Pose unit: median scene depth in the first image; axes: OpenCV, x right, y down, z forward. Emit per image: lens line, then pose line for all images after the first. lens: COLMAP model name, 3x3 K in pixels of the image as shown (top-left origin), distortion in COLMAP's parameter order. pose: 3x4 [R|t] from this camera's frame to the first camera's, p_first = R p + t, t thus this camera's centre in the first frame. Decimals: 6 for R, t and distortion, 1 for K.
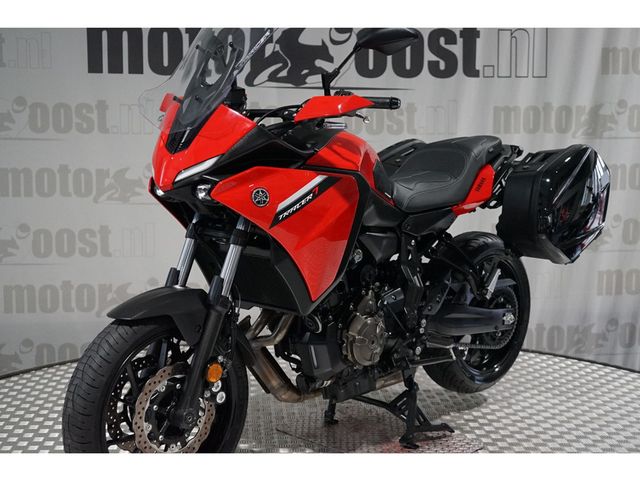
lens RADIAL K [[1041.0, 0, 320.0], [0, 1041.0, 240.0], [0, 0, 1]] dist [0.306196, -0.009335]
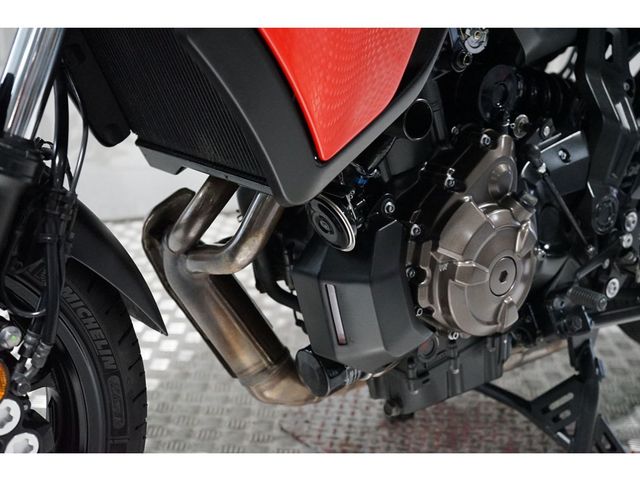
lens RADIAL K [[1051.0, 0, 320.0], [0, 1051.0, 240.0], [0, 0, 1]] dist [-0.012605, -0.025819]
pose [[0.993324, 0.044718, -0.106341, 0.024828], [-0.028882, 0.988857, 0.146042, 0.032760], [0.111686, -0.141996, 0.983546, 0.620004]]
